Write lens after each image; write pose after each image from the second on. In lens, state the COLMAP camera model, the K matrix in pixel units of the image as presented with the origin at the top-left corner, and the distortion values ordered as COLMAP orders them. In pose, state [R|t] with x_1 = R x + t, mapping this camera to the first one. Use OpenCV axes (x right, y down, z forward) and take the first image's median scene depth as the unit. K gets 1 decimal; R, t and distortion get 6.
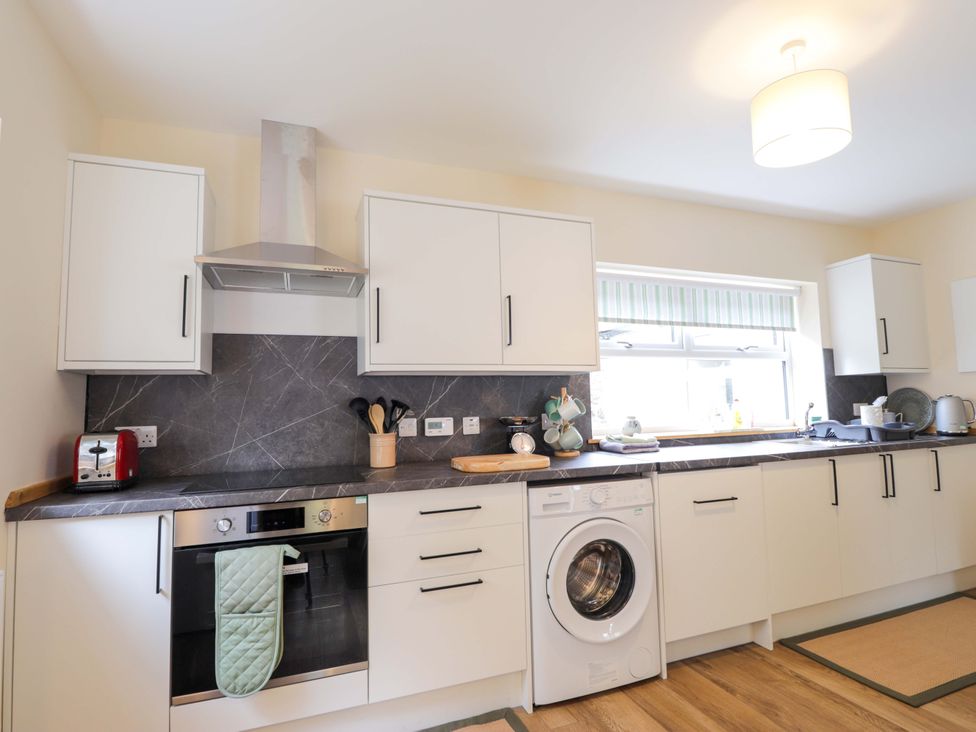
lens RADIAL K [[511.2, 0, 488.0], [0, 511.2, 366.0], [0, 0, 1]] dist [0.004746, -0.012658]
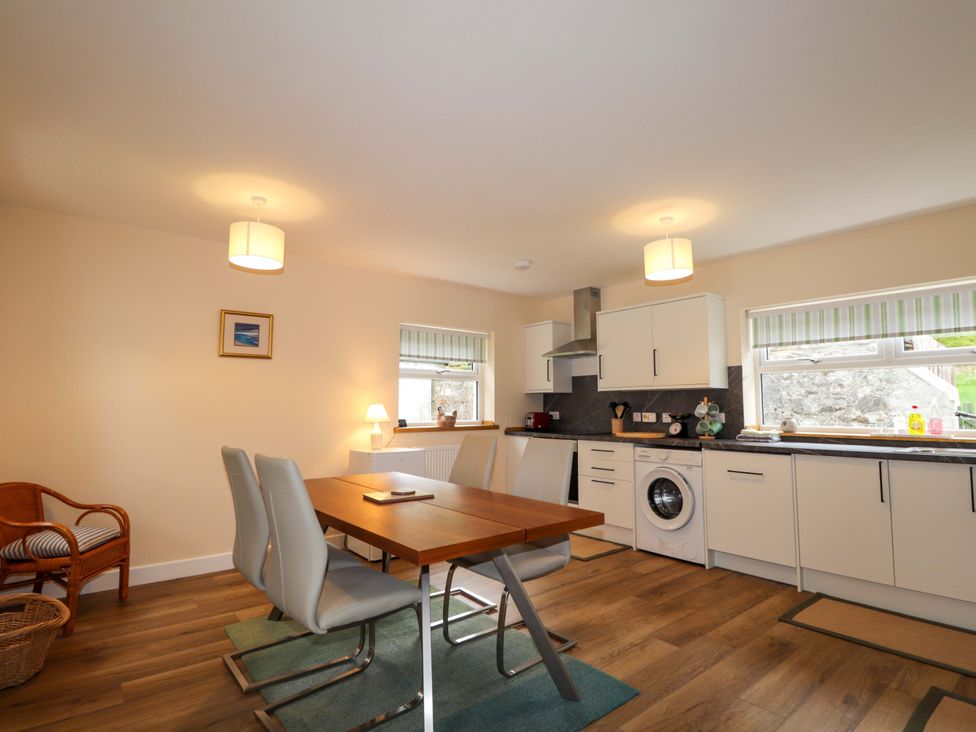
lens RADIAL K [[511.2, 0, 488.0], [0, 511.2, 366.0], [0, 0, 1]] dist [0.004746, -0.012658]
pose [[0.304739, -0.056343, -0.950768, 1.528368], [0.062673, 0.997271, -0.039011, -0.037338], [0.950372, -0.047699, 0.307439, -0.160991]]
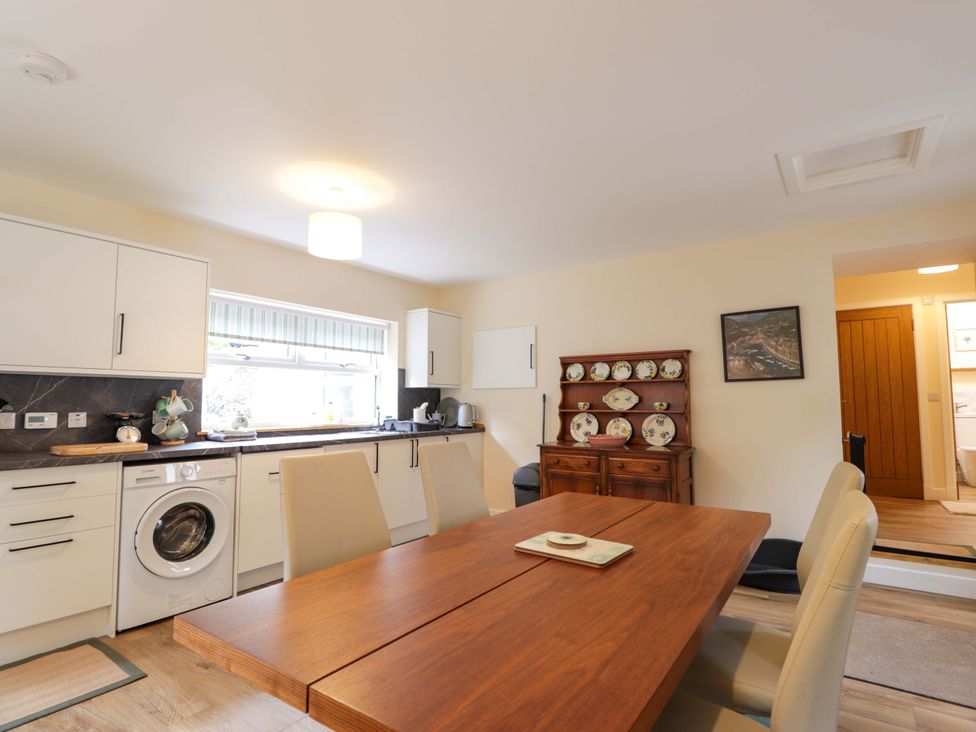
lens RADIAL K [[511.2, 0, 488.0], [0, 511.2, 366.0], [0, 0, 1]] dist [0.004746, -0.012658]
pose [[0.825403, 0.062163, 0.561111, 0.078481], [-0.061052, 0.997919, -0.020746, -0.037844], [-0.561233, -0.017133, 0.827480, -0.472182]]
